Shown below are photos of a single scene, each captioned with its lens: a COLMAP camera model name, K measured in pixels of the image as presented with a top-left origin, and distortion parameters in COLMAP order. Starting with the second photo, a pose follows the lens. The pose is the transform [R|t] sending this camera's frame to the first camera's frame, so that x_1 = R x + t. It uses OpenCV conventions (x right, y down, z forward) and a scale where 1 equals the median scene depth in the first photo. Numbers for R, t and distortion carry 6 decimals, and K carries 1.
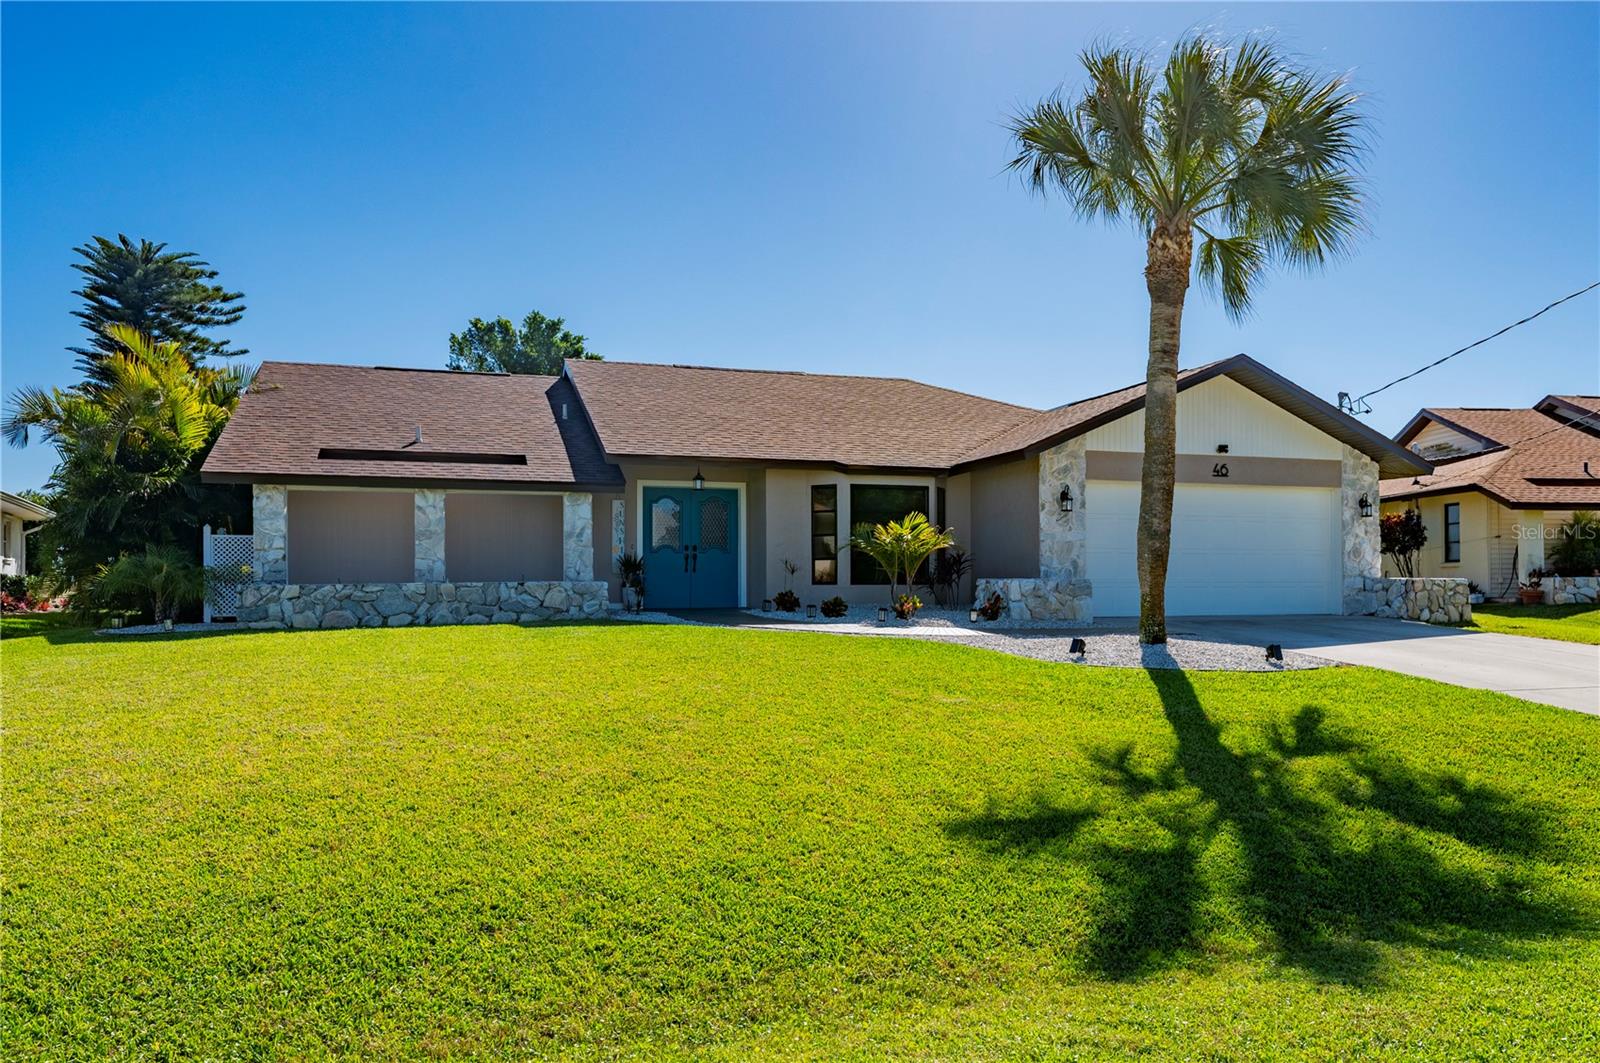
lens RADIAL K [[1057.5, 0, 799.9], [0, 1057.5, 542.7], [0, 0, 1]] dist [-0.007144, -0.002606]
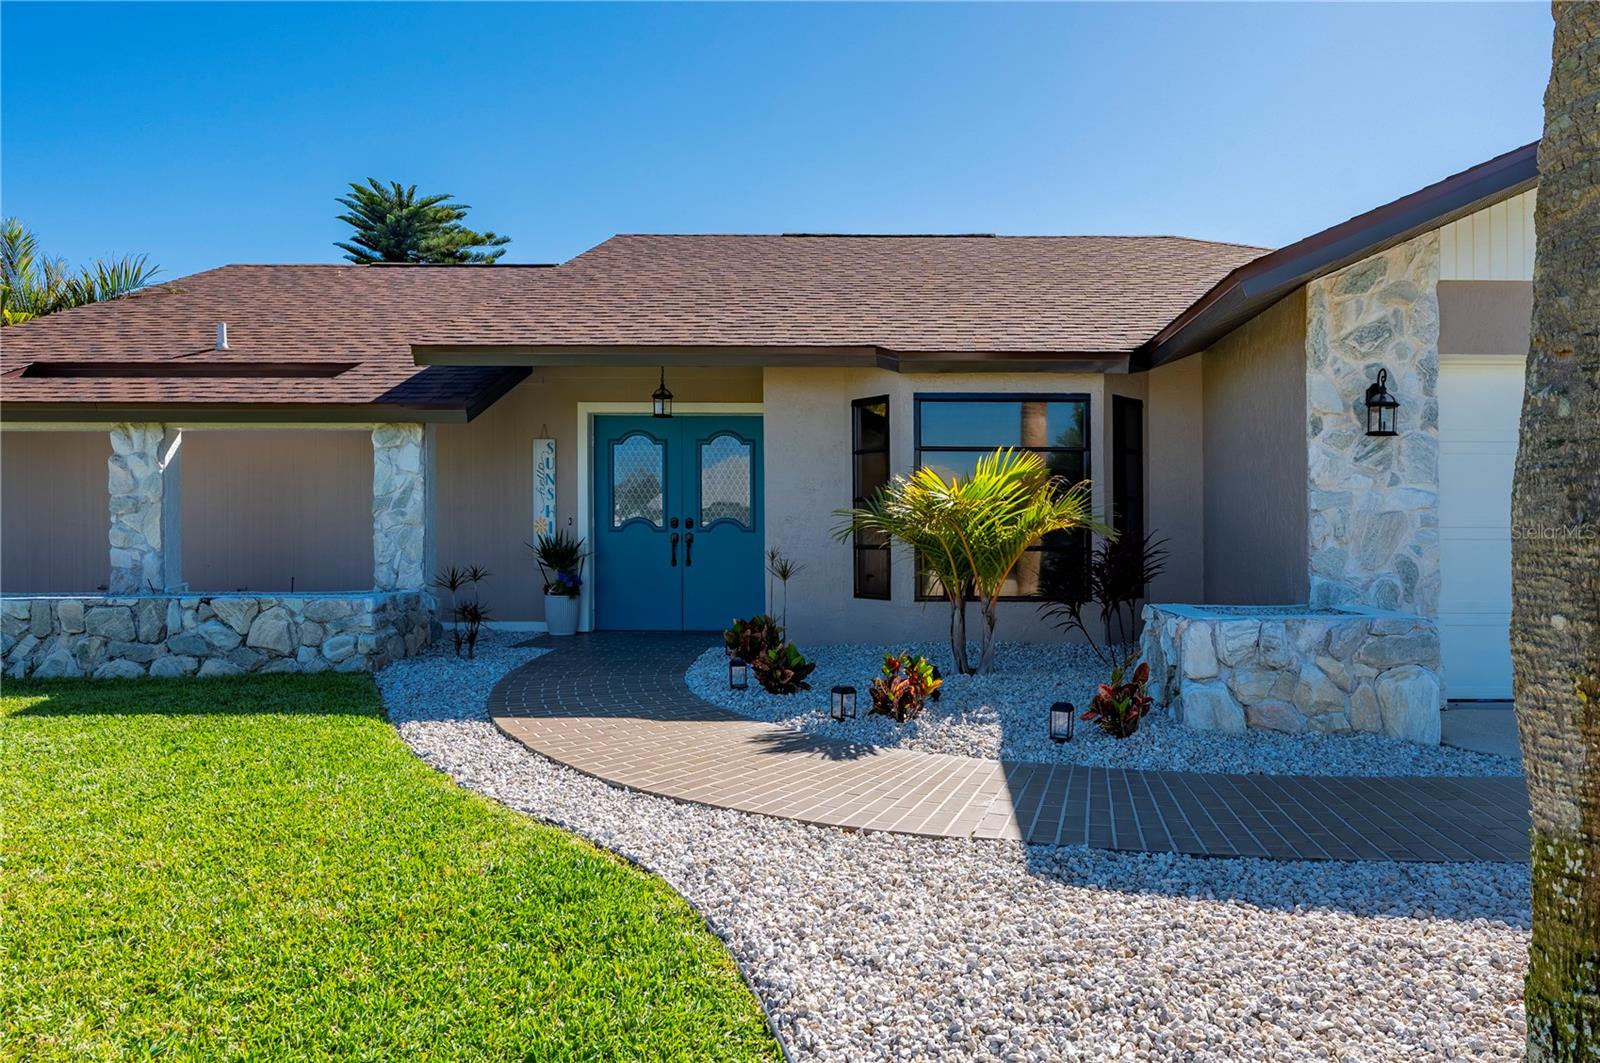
lens RADIAL K [[1209.1, 0, 799.9], [0, 1209.1, 517.3], [0, 0, 1]] dist [-0.009759, -0.001486]
pose [[0.958306, -0.003441, -0.285722, 0.167408], [0.006976, 0.999911, 0.011356, -0.005710], [0.285658, -0.012876, 0.958245, 0.492279]]
